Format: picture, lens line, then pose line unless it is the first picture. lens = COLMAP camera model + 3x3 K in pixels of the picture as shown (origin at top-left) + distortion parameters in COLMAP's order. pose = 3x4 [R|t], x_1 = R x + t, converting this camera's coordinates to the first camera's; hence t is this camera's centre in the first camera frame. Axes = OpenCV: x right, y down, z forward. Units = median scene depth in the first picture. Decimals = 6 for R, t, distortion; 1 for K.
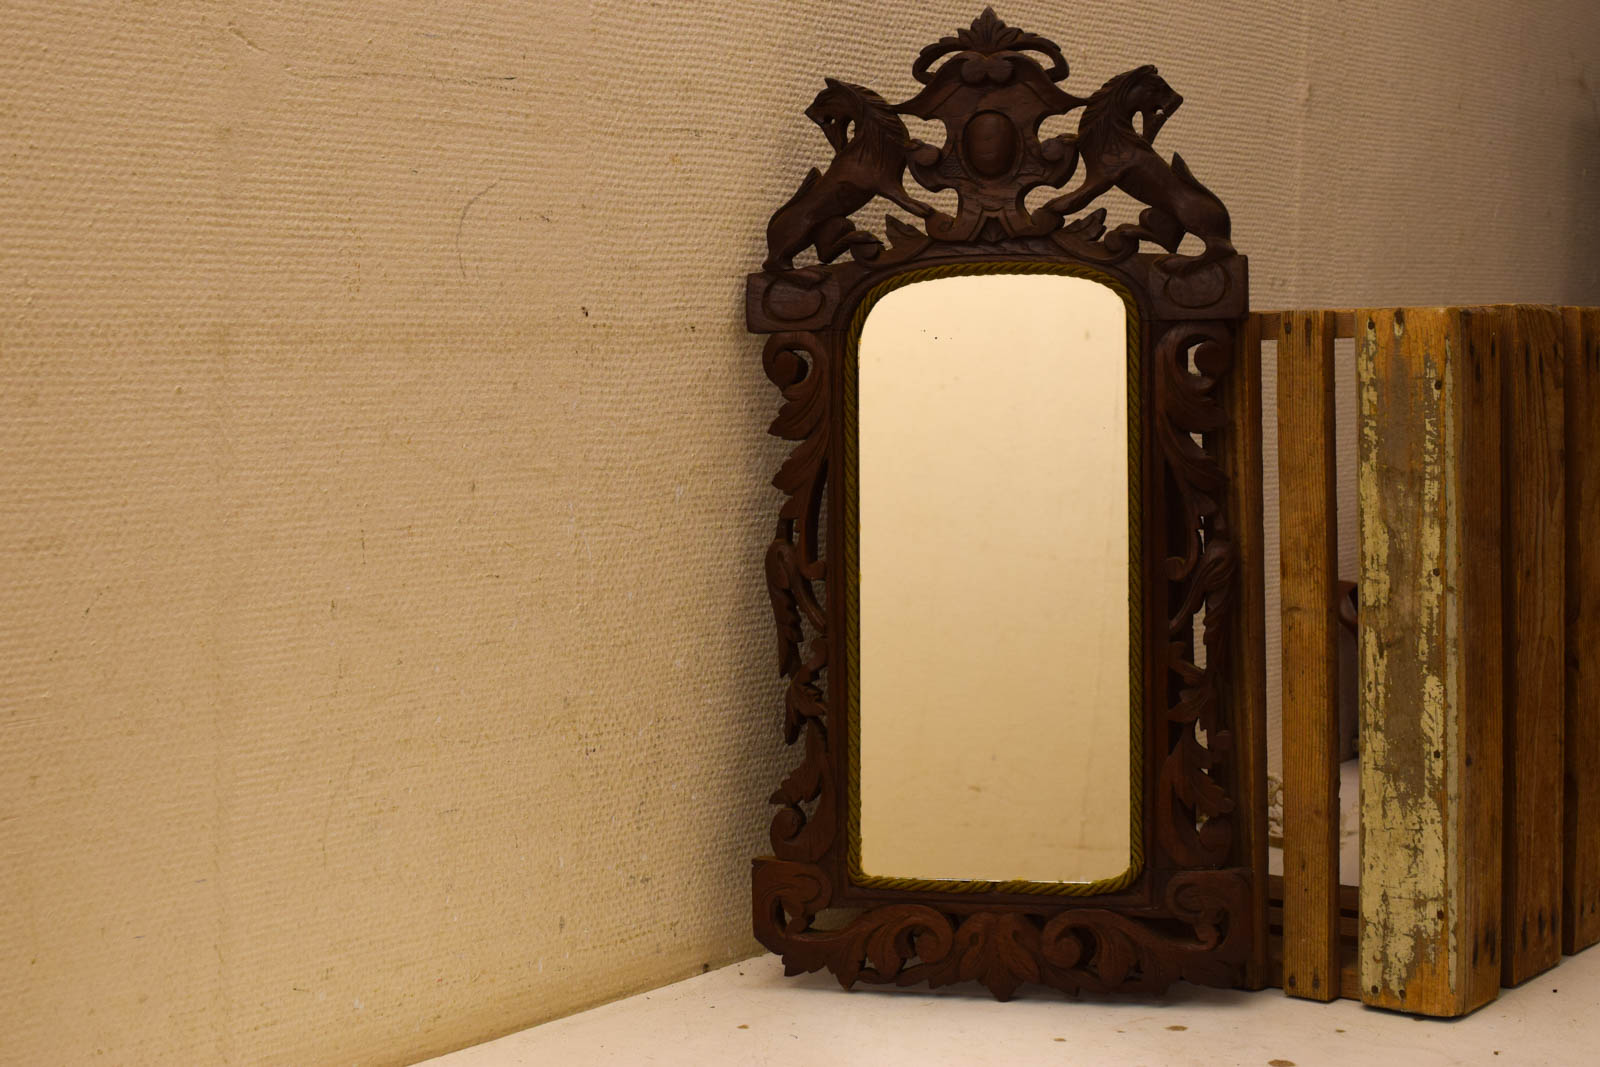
lens RADIAL K [[2405.7, 0, 799.6], [0, 2405.7, 538.2], [0, 0, 1]] dist [-0.193382, 0.000000]
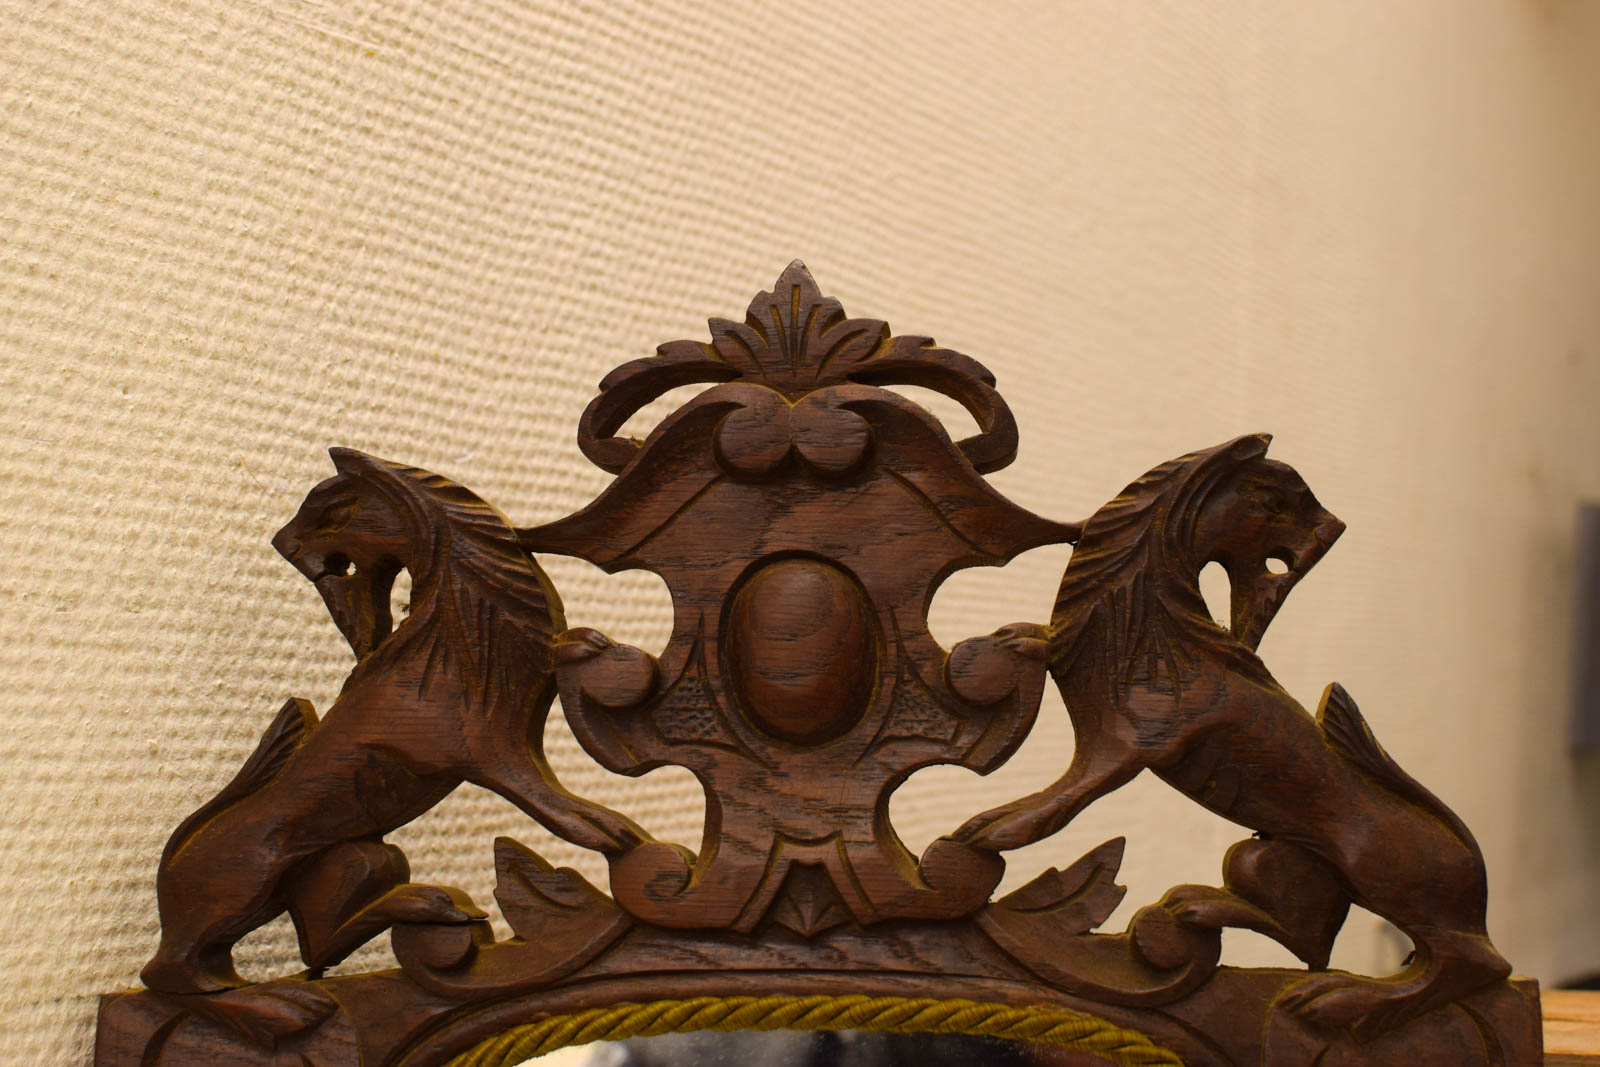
lens RADIAL K [[2405.7, 0, 800.9], [0, 2405.7, 518.3], [0, 0, 1]] dist [-0.193382, 0.000000]
pose [[0.985114, 0.027306, 0.169721, 0.019531], [0.000173, 0.987145, -0.159824, -0.126161], [-0.171903, 0.157474, 0.972446, 0.648627]]
